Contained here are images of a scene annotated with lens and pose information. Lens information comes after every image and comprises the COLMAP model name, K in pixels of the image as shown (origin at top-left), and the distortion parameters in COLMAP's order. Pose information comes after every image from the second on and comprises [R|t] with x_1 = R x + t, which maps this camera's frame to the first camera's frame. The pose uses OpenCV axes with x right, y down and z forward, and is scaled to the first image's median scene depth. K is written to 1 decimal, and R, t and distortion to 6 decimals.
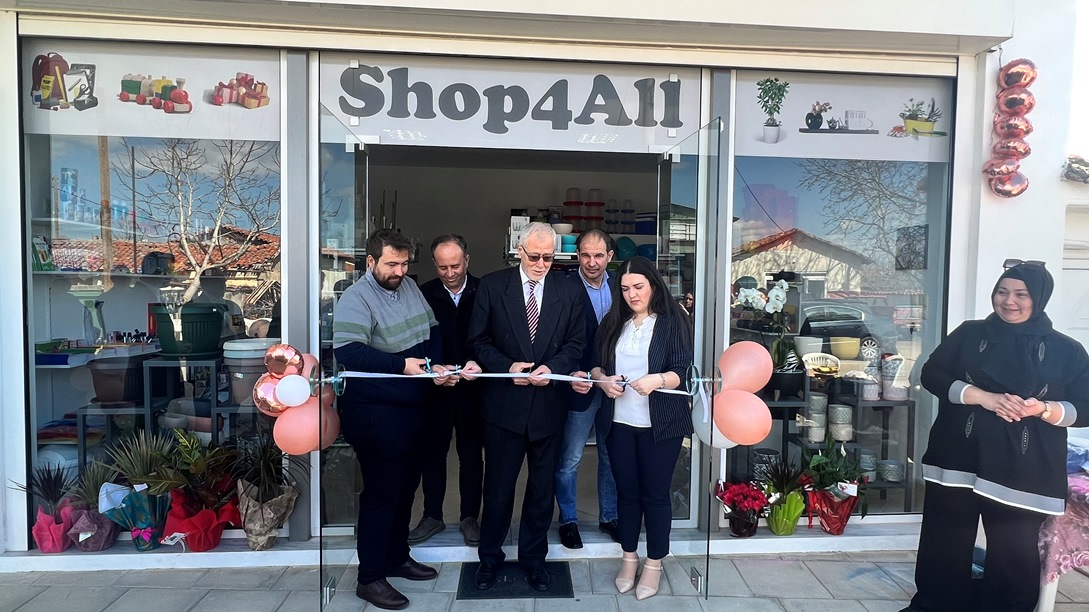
lens RADIAL K [[598.5, 0, 544.5], [0, 598.5, 310.1], [0, 0, 1]] dist [-0.004761, 0.001881]
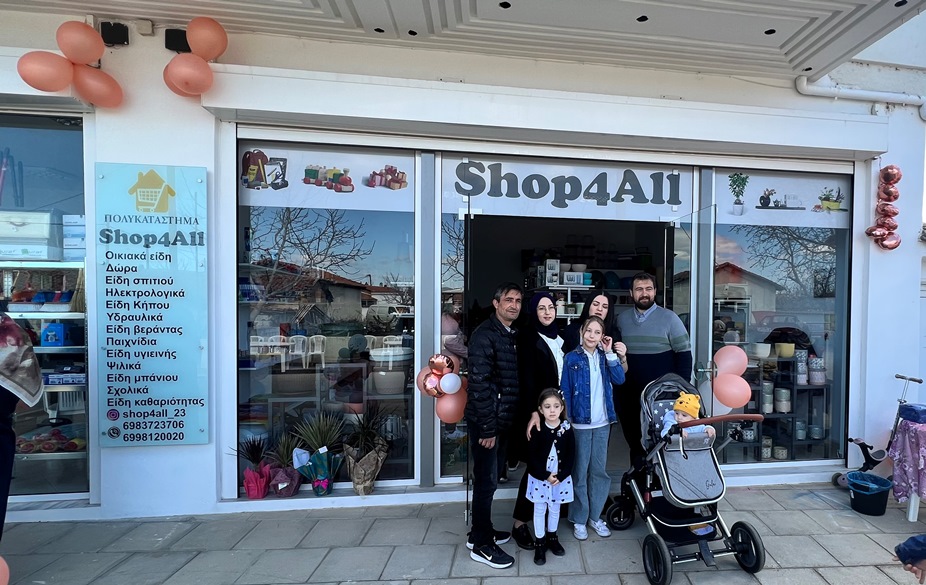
lens RADIAL K [[485.0, 0, 562.2], [0, 485.0, 318.5], [0, 0, 1]] dist [-0.001872, 0.000475]
pose [[0.997144, -0.005454, 0.075327, -0.167002], [0.006810, 0.999819, -0.017757, 0.001475], [-0.075217, 0.018219, 0.997001, -0.198081]]
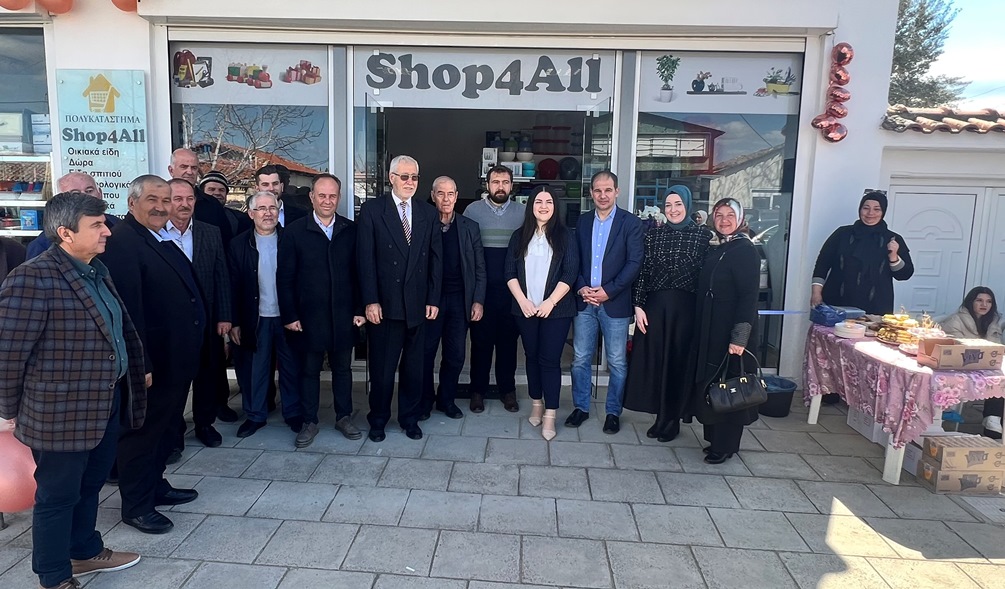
lens RADIAL K [[626.7, 0, 471.5], [0, 626.7, 280.1], [0, 0, 1]] dist [-0.000815, -0.000012]
pose [[0.996549, 0.016051, -0.081442, 0.052238], [-0.009134, 0.996373, 0.084596, 0.017669], [0.082505, -0.083560, 0.993081, -0.558299]]
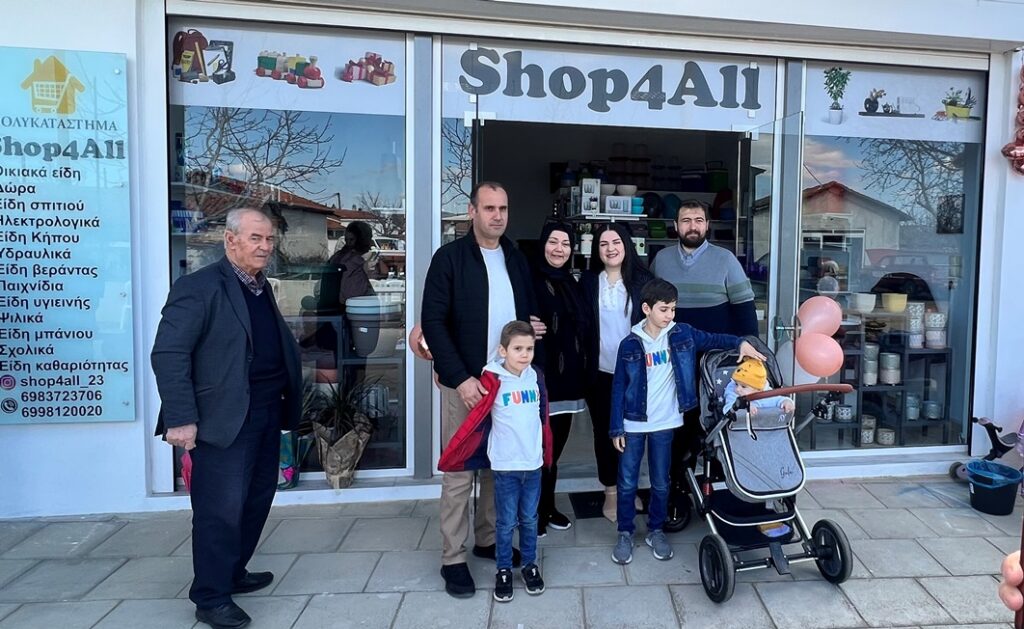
lens RADIAL K [[671.4, 0, 618.8], [0, 671.4, 280.2], [0, 0, 1]] dist [-0.004264, 0.001926]
pose [[0.995650, -0.000923, 0.093173, -0.161389], [-0.000710, 0.999847, 0.017497, -0.002345], [-0.093174, -0.017487, 0.995496, -0.258415]]
